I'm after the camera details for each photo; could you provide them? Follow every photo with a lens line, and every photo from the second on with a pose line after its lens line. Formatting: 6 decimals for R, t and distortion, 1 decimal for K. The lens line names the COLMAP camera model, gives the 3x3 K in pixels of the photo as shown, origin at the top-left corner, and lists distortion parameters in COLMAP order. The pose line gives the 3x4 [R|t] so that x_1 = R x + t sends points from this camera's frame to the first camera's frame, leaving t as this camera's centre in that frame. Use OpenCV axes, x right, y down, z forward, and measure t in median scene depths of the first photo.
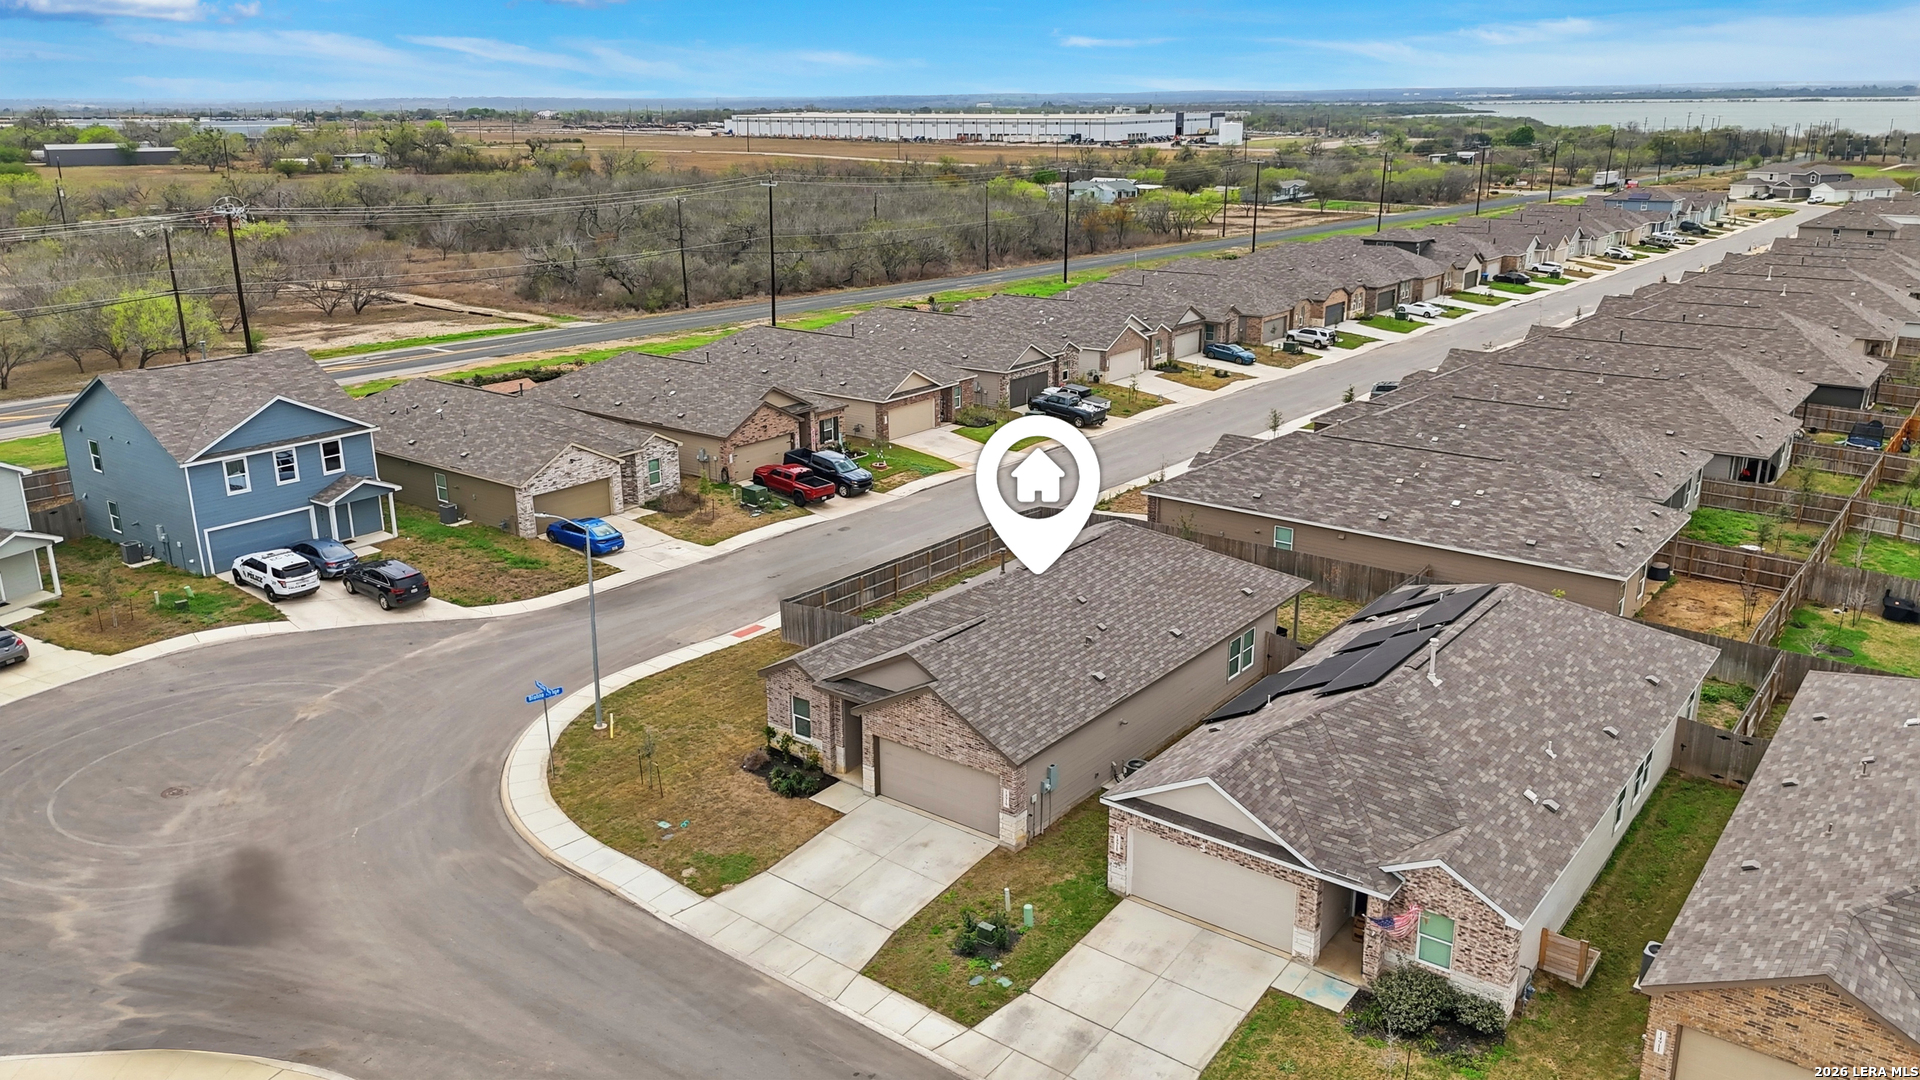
lens RADIAL K [[1421.8, 0, 960.0], [0, 1421.8, 540.0], [0, 0, 1]] dist [0.108576, -0.142253]
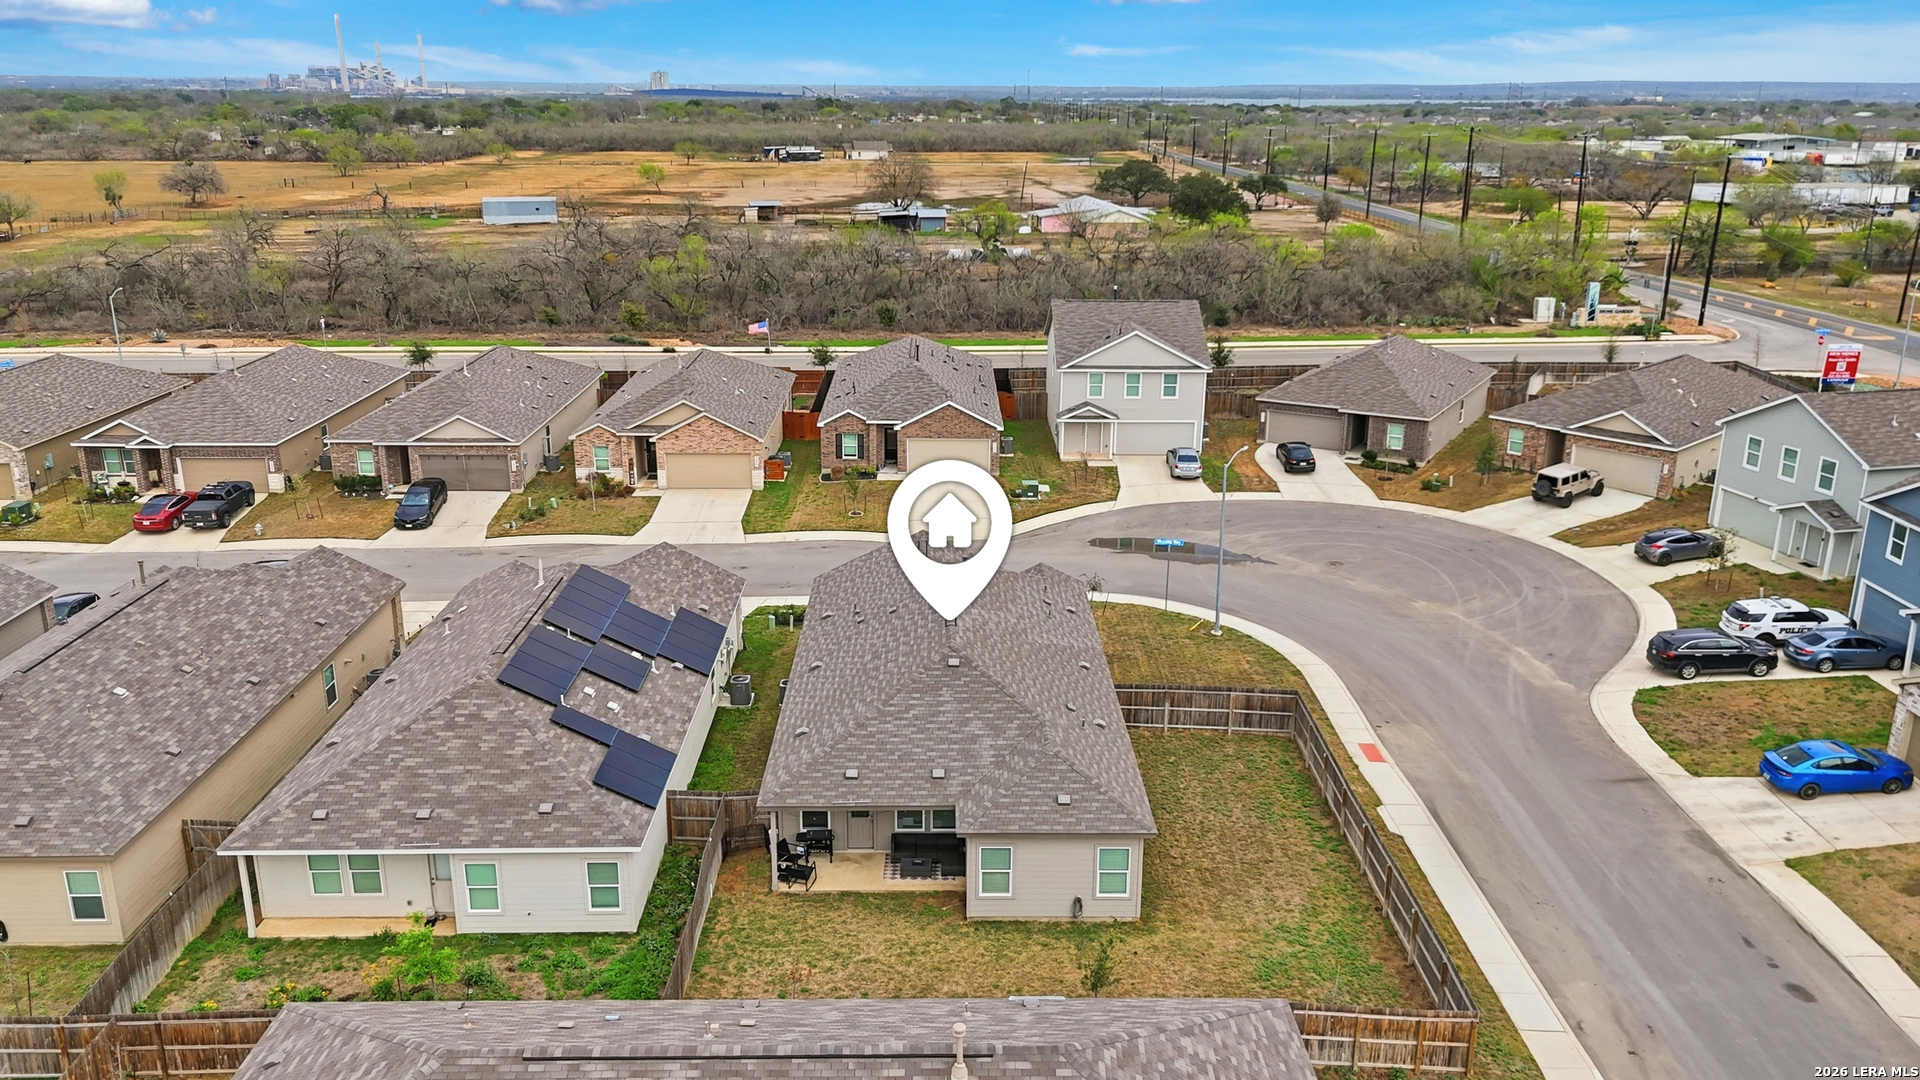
lens RADIAL K [[1475.8, 0, 960.0], [0, 1475.8, 540.0], [0, 0, 1]] dist [0.085927, -0.092817]
pose [[-0.780138, 0.190860, -0.595782, 0.521954], [-0.183717, 0.840445, 0.509804, -0.429659], [0.598023, 0.507173, -0.620599, 1.289286]]
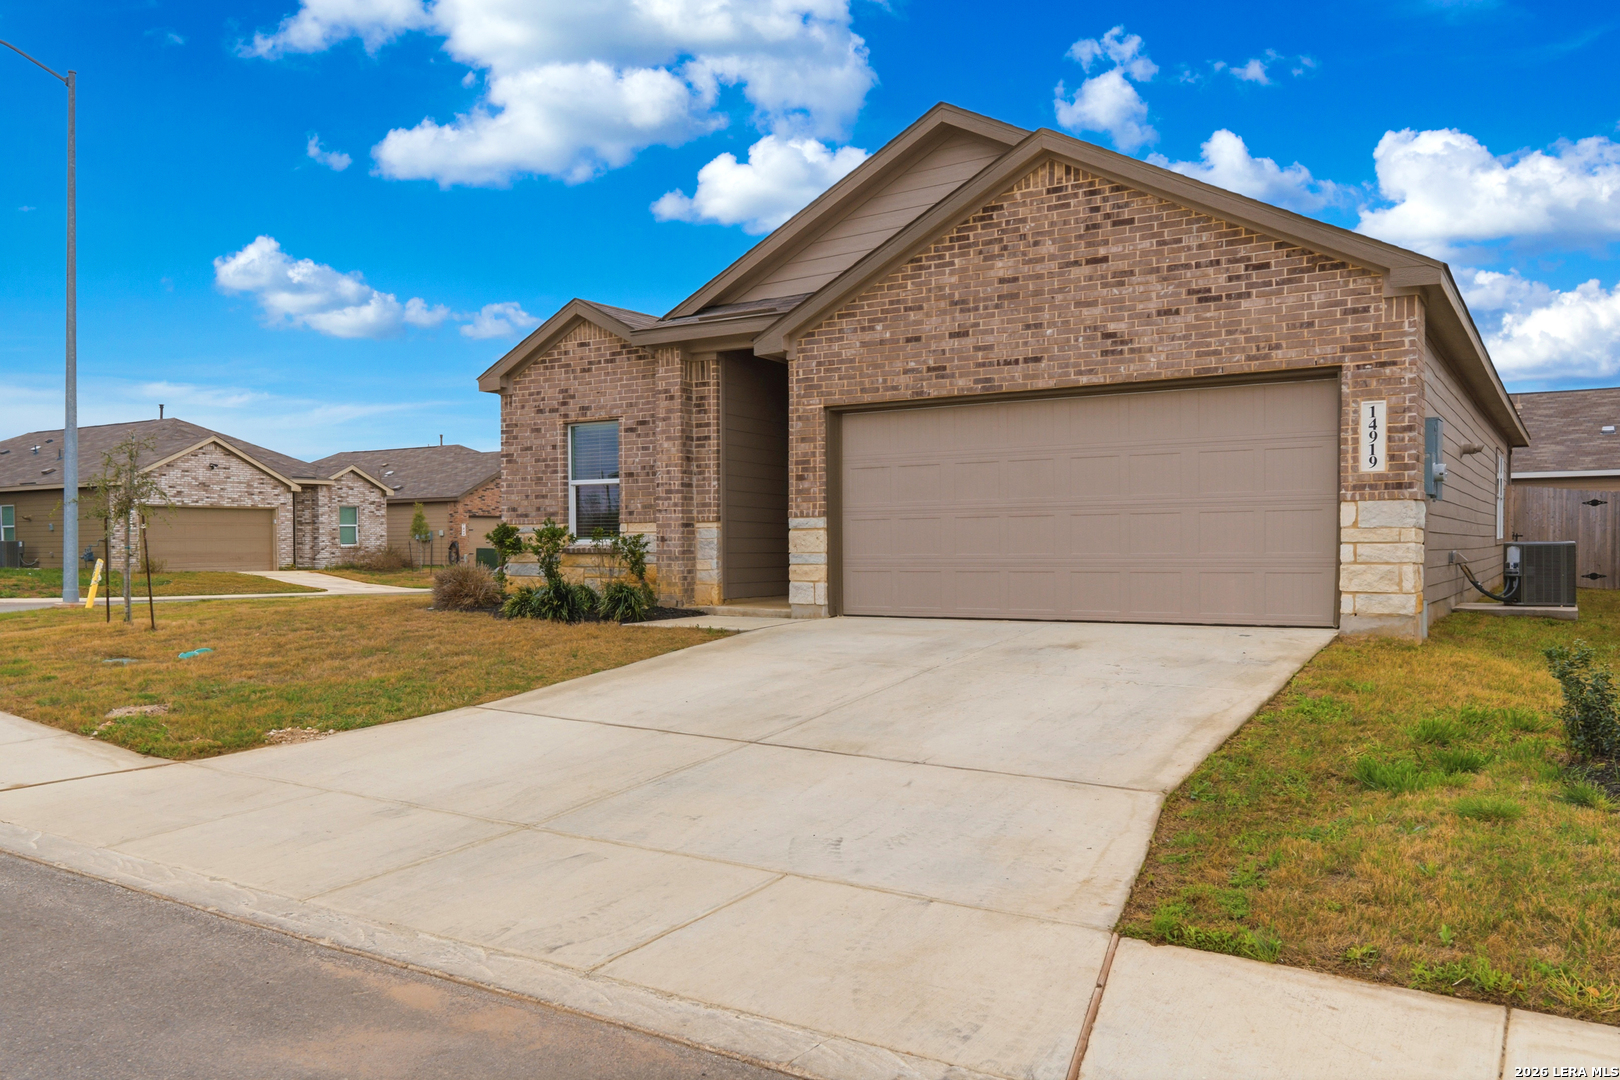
lens RADIAL K [[1228.0, 0, 809.2], [0, 1228.0, 590.5], [0, 0, 1]] dist [0.005287, 0.000093]
pose [[0.994891, -0.003201, 0.100908, -0.065854], [0.029191, 0.965928, -0.257160, 0.176162], [-0.096647, 0.258792, 0.961086, 0.521456]]
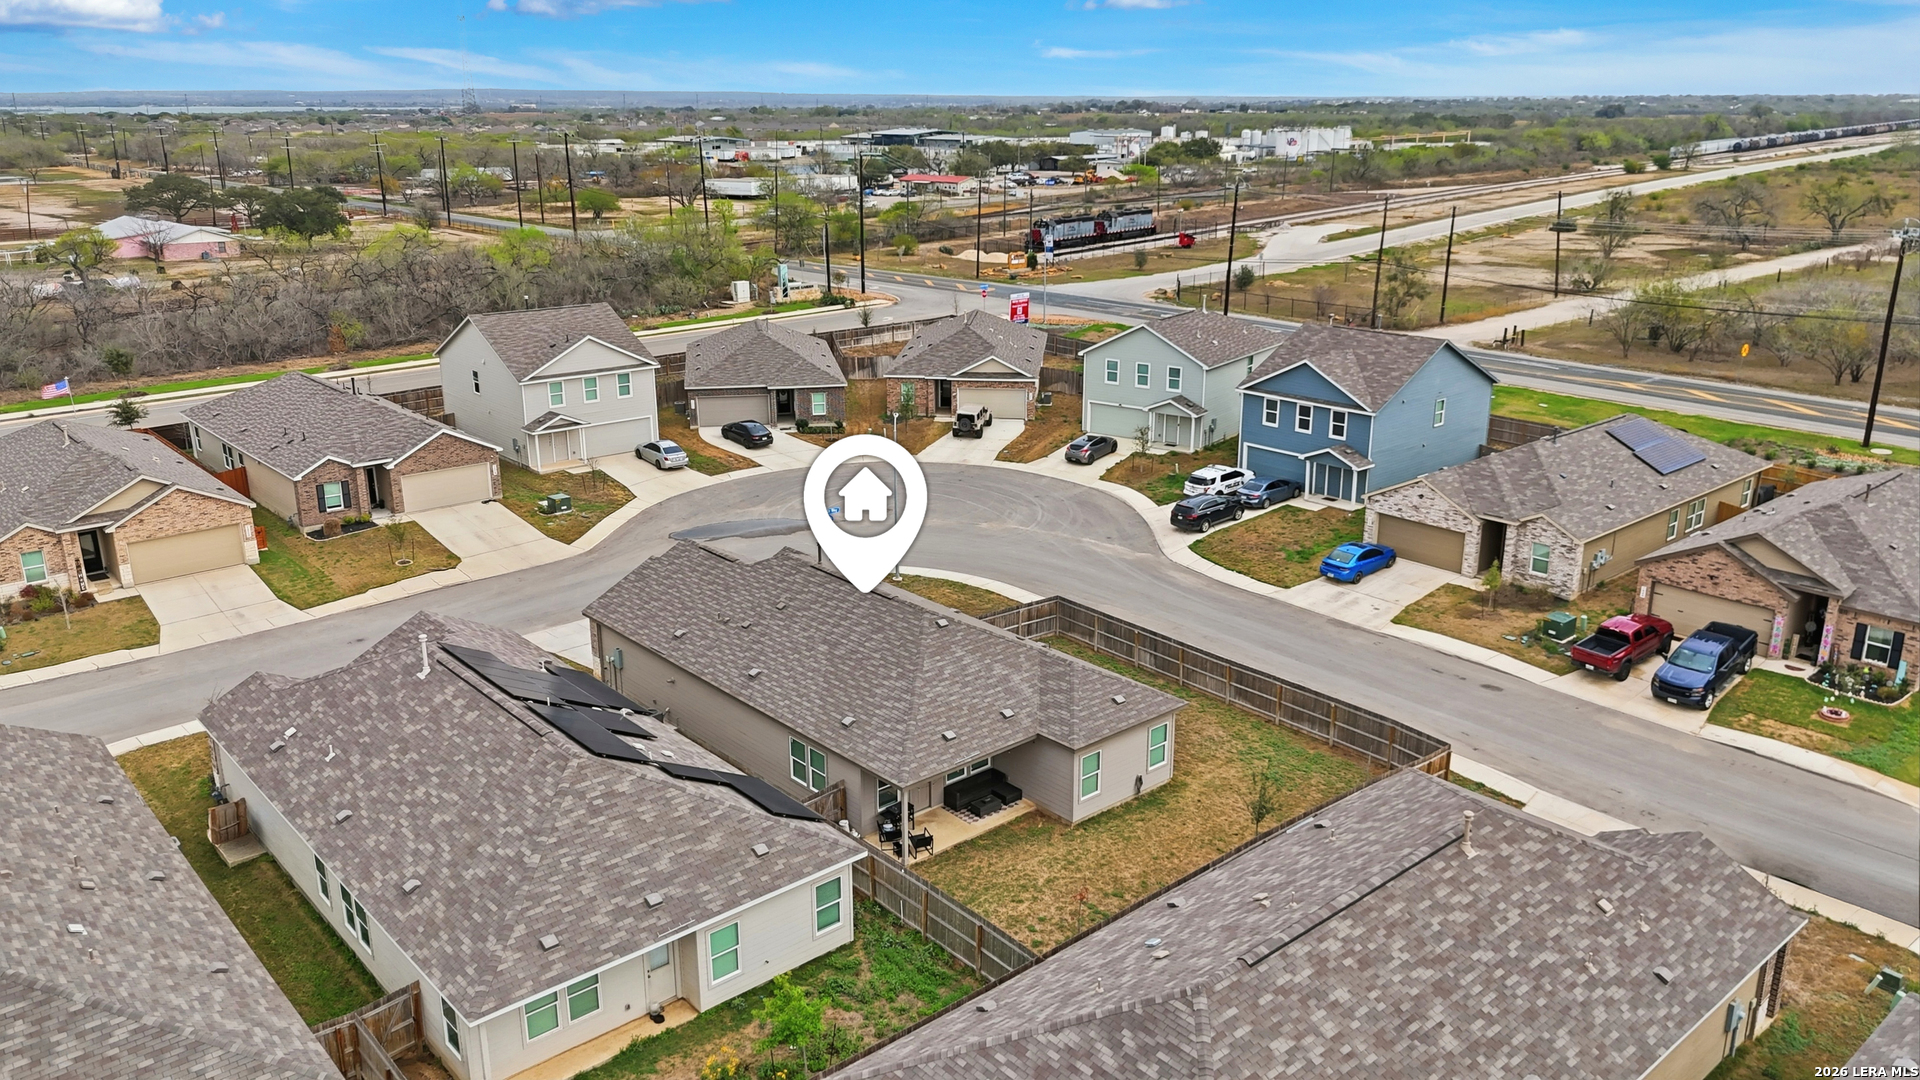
lens RADIAL K [[1421.8, 0, 960.0], [0, 1421.8, 540.0], [0, 0, 1]] dist [0.108576, -0.142253]
pose [[-0.186419, 0.304038, -0.934242, 0.802830], [-0.288704, 0.891976, 0.347891, -0.317894], [0.939094, 0.334573, -0.078504, 0.923276]]
